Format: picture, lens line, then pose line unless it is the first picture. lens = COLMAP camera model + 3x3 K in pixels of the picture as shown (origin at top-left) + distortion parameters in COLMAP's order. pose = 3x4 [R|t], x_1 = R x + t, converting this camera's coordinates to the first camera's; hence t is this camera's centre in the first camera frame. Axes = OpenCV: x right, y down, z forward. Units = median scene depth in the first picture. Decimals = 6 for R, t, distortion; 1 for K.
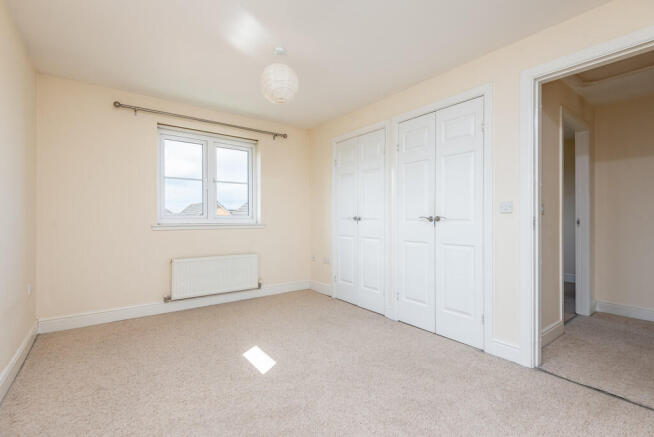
lens RADIAL K [[300.2, 0, 327.0], [0, 300.2, 216.7], [0, 0, 1]] dist [0.018388, -0.001088]
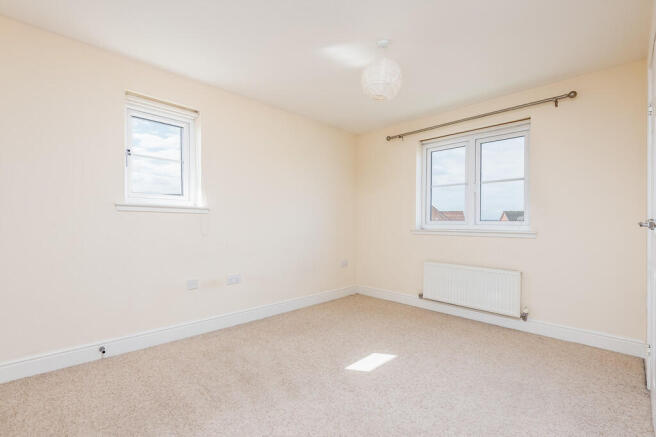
lens RADIAL K [[301.1, 0, 326.8], [0, 301.1, 225.2], [0, 0, 1]] dist [0.018388, -0.001088]
pose [[0.134759, 0.007290, -0.990852, 0.470387], [-0.002673, 0.999972, 0.006993, 0.003293], [0.990875, 0.001706, 0.134774, 0.440360]]
